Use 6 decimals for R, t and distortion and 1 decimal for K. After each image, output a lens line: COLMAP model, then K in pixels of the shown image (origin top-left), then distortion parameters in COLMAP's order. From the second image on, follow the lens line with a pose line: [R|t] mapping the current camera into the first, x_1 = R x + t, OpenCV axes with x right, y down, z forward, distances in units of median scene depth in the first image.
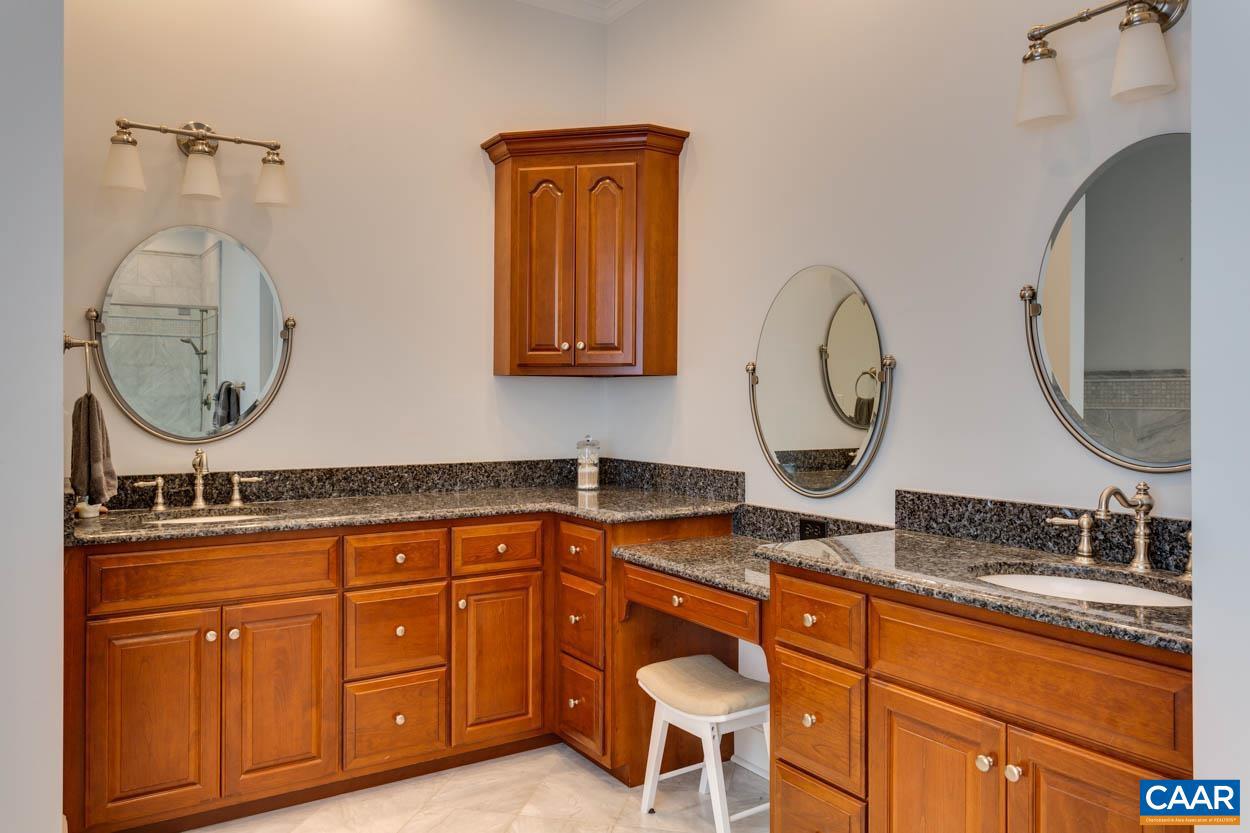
lens RADIAL K [[871.0, 0, 625.9], [0, 871.0, 411.0], [0, 0, 1]] dist [-0.002438, 0.000180]
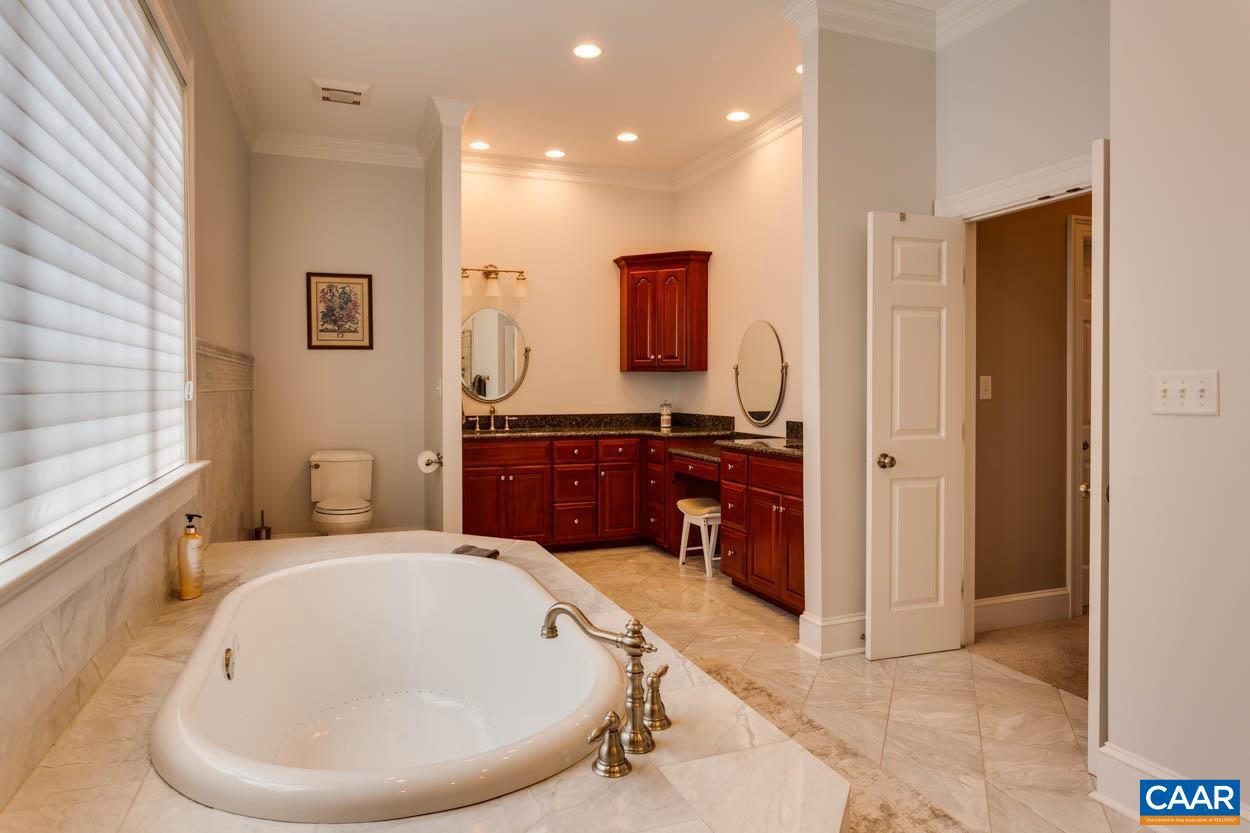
lens RADIAL K [[772.9, 0, 624.2], [0, 772.9, 411.3], [0, 0, 1]] dist [0.001650, 0.000150]
pose [[0.981510, 0.000293, -0.191413, 0.244569], [0.003049, 0.999848, 0.017167, 0.025464], [0.191389, -0.017433, 0.981359, -0.931835]]
